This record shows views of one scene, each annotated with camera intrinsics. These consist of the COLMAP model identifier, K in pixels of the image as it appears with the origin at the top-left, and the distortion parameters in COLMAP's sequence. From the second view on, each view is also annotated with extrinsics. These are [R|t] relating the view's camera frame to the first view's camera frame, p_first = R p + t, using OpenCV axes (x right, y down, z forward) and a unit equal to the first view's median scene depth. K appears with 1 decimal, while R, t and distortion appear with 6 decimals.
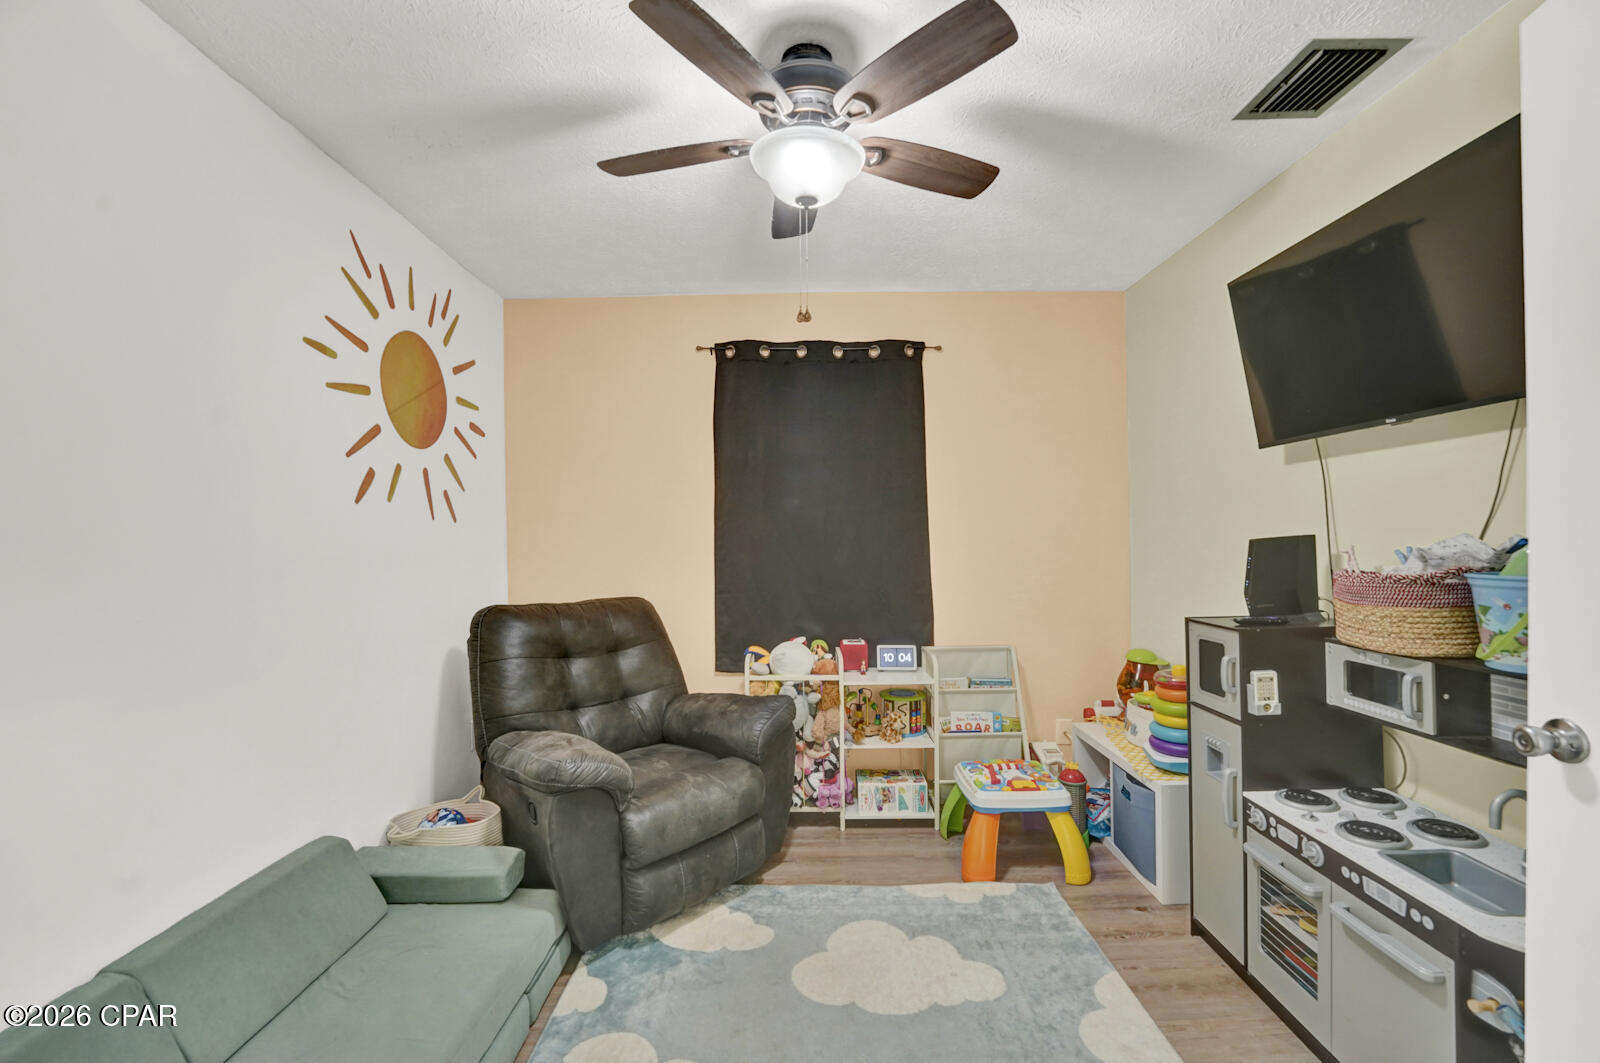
lens RADIAL K [[652.8, 0, 798.4], [0, 652.8, 537.1], [0, 0, 1]] dist [-0.024936, 0.000391]
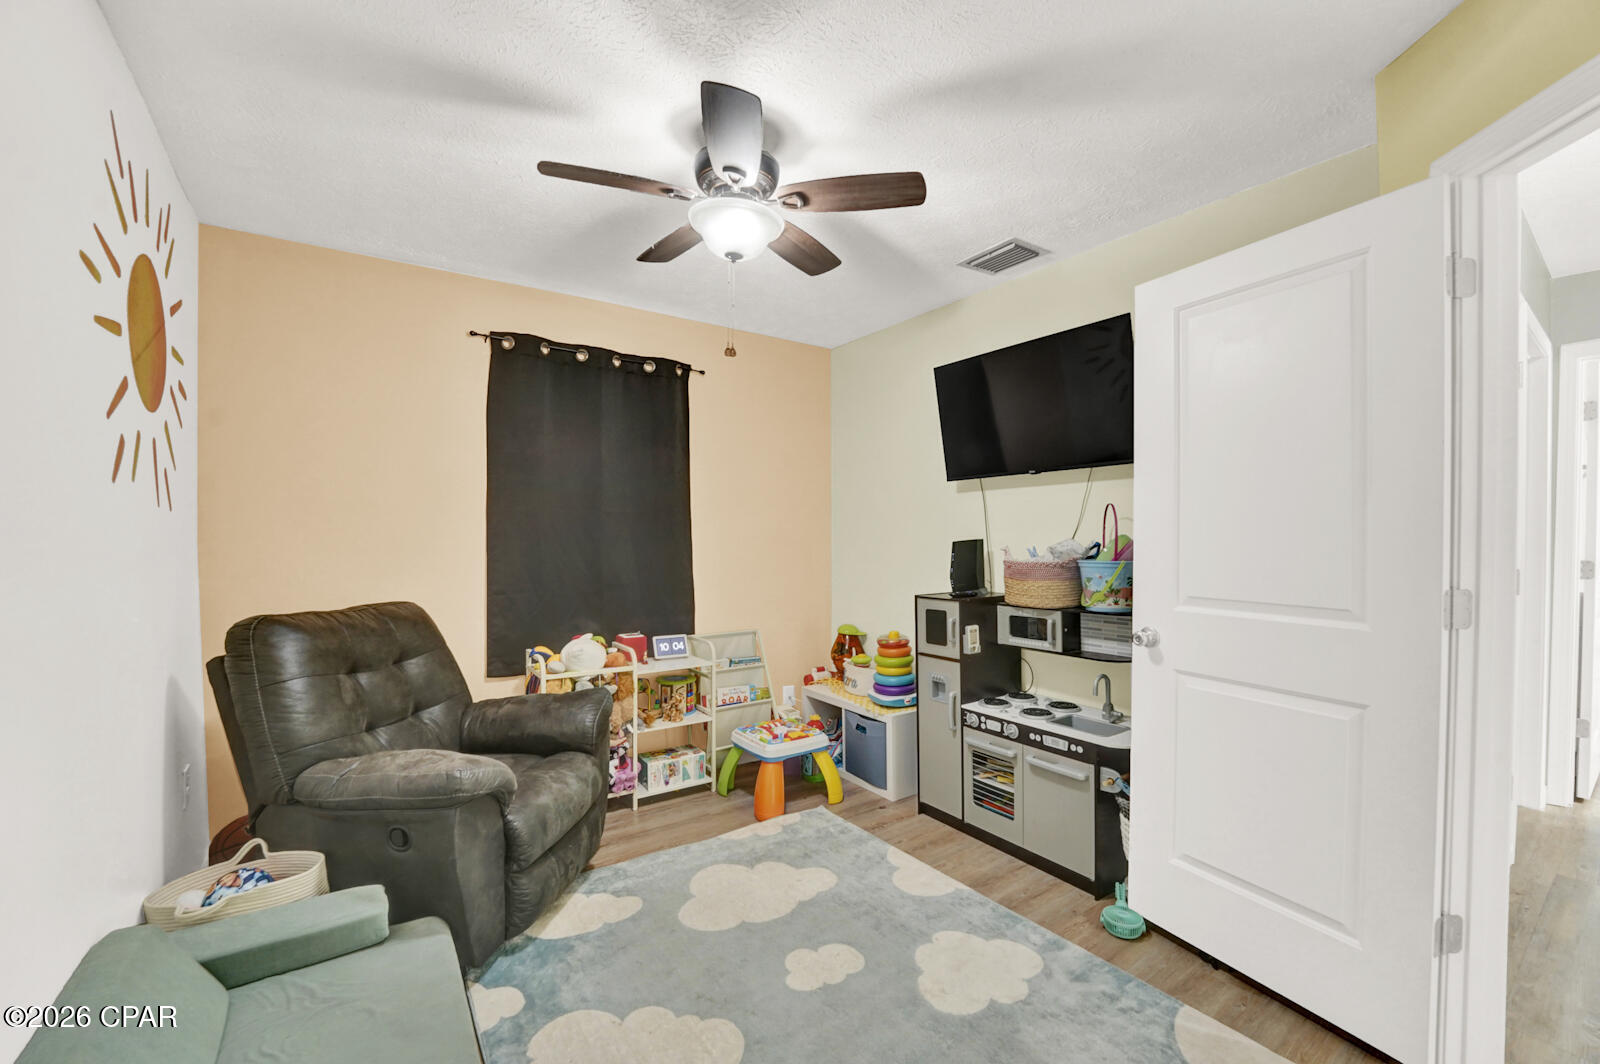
lens RADIAL K [[656.3, 0, 792.0], [0, 656.3, 540.0], [0, 0, 1]] dist [-0.024340, 0.001031]
pose [[0.819320, 0.010359, 0.573243, -0.427318], [-0.009905, 0.999943, -0.003912, 0.008335], [-0.573251, -0.002473, 0.819376, -0.040387]]
